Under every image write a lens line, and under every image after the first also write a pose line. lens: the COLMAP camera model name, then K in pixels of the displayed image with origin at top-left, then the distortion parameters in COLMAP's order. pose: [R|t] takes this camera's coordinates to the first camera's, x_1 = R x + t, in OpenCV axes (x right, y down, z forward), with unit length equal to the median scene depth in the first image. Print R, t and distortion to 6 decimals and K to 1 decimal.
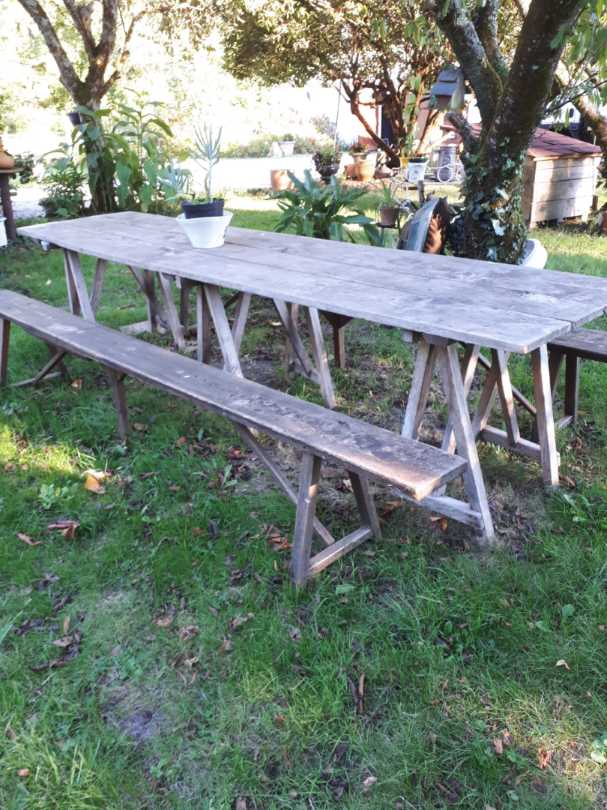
lens RADIAL K [[637.9, 0, 303.5], [0, 637.9, 405.0], [0, 0, 1]] dist [0.006117, -0.020910]
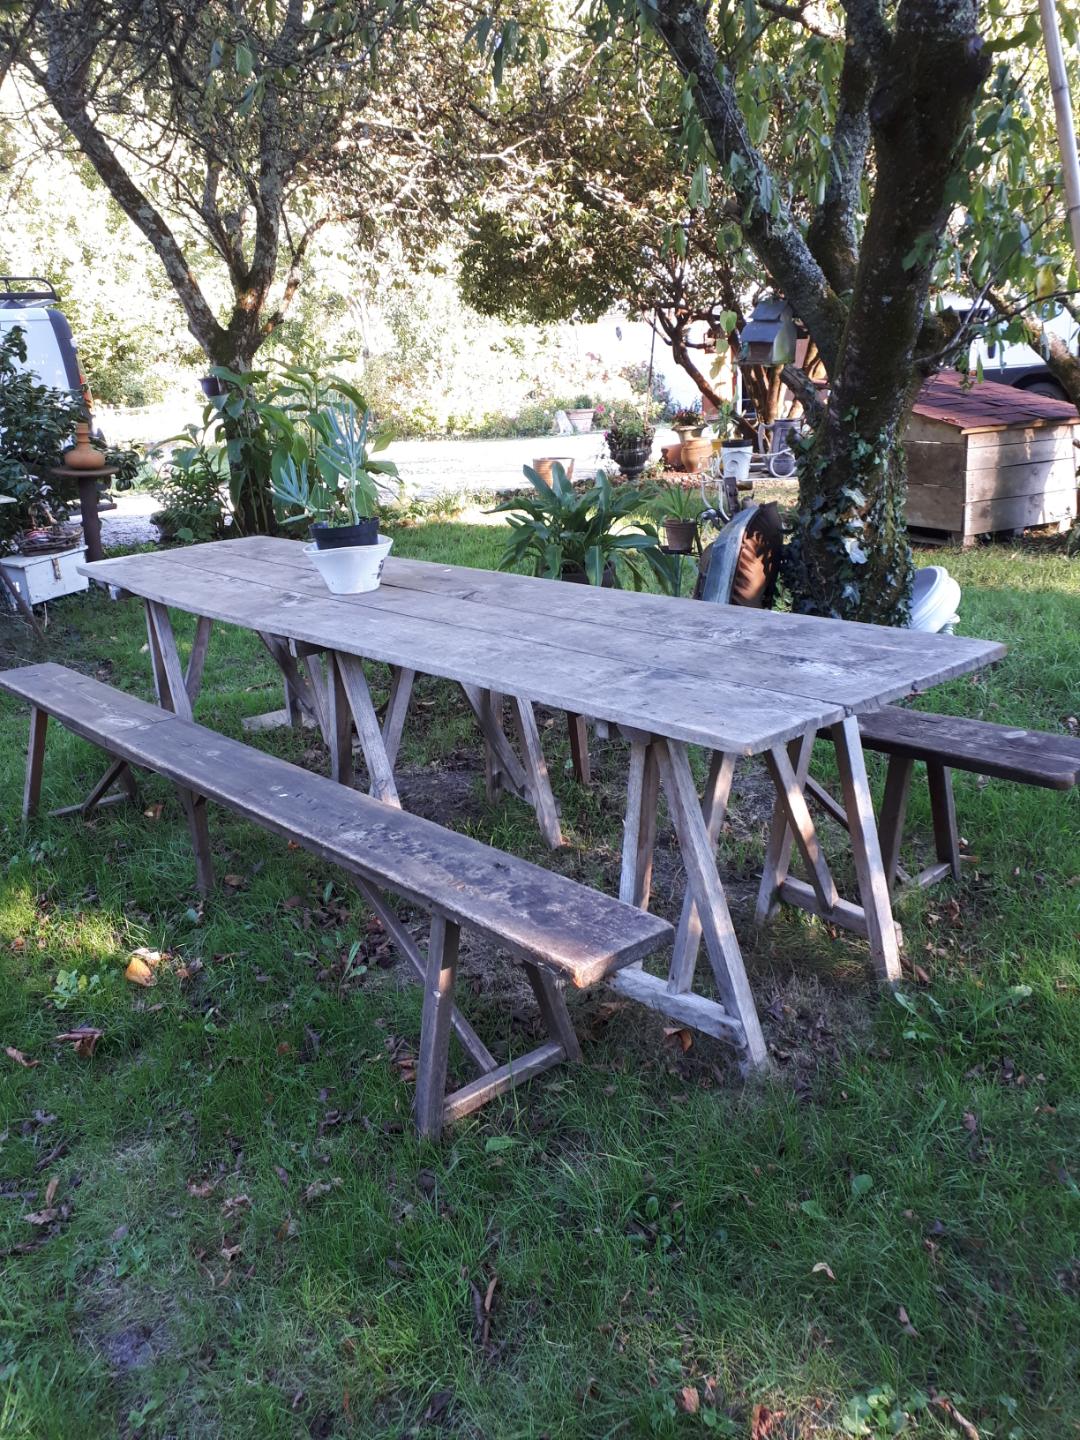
lens RADIAL K [[1125.2, 0, 537.2], [0, 1125.2, 718.0], [0, 0, 1]] dist [0.025156, -0.047084]
pose [[0.997197, -0.006961, -0.074500, 0.129460], [-0.002157, 0.992574, -0.121622, 0.011925], [0.074793, 0.121442, 0.989777, -0.080041]]
